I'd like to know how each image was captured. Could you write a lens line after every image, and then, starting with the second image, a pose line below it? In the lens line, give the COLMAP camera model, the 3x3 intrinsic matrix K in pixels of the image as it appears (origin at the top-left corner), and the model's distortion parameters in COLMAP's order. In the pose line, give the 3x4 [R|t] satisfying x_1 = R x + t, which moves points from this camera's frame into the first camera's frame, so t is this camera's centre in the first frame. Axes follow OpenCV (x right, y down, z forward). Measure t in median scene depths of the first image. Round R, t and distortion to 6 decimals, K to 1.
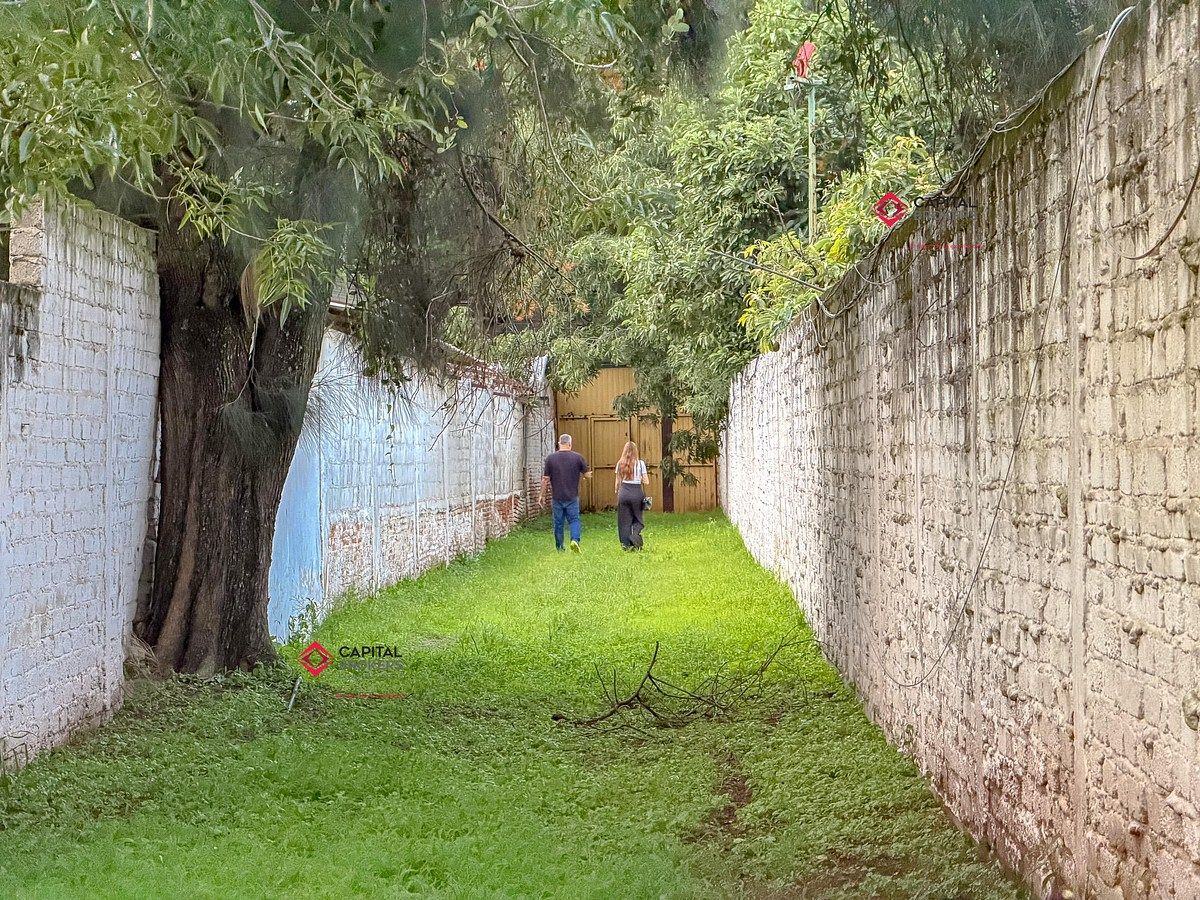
lens RADIAL K [[3526.5, 0, 601.6], [0, 3526.5, 447.1], [0, 0, 1]] dist [0.145943, 0.000000]
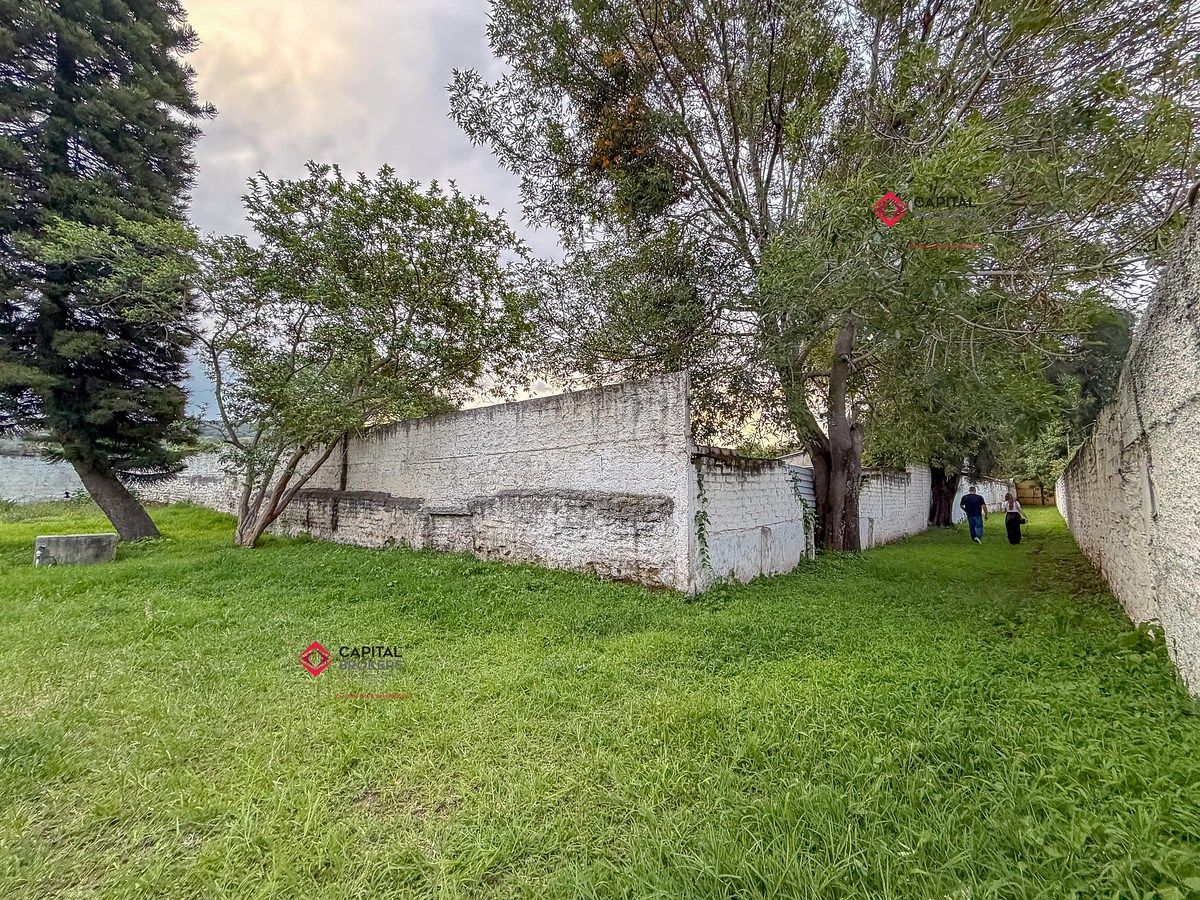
lens RADIAL K [[471.6, 0, 601.2], [0, 471.6, 450.6], [0, 0, 1]] dist [0.000082, -0.000408]
pose [[0.737553, -0.046579, -0.673680, 0.023641], [-0.010161, 0.996740, -0.080041, -0.003751], [0.675212, 0.065880, 0.734676, -0.132137]]
